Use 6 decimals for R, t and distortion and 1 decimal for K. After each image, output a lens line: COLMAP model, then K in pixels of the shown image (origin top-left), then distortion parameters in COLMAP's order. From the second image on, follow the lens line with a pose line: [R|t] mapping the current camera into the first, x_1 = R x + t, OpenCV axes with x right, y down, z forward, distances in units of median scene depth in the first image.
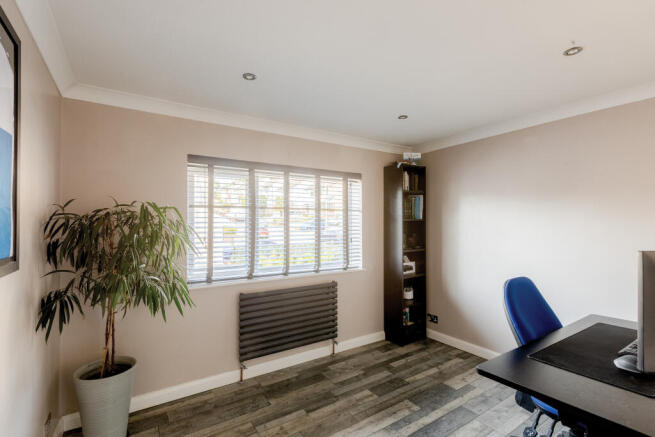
lens RADIAL K [[304.0, 0, 327.5], [0, 304.0, 220.3], [0, 0, 1]] dist [-0.003141, -0.000641]
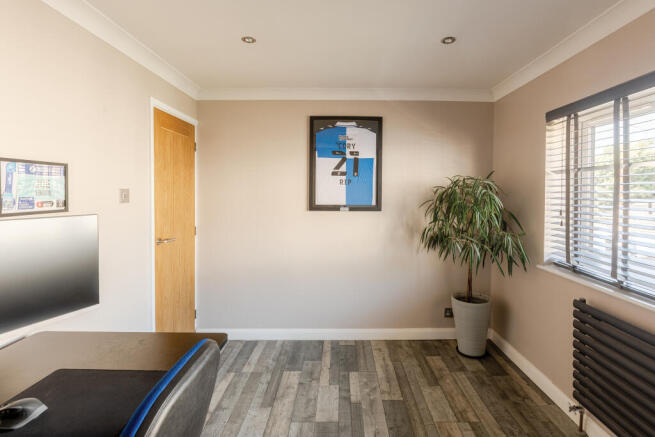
lens RADIAL K [[304.0, 0, 334.9], [0, 304.0, 197.1], [0, 0, 1]] dist [-0.003141, -0.000641]
pose [[-0.561144, 0.007691, -0.827683, 0.626389], [0.006797, 0.999966, 0.004684, 0.013653], [0.827690, -0.002998, -0.561177, 1.039308]]
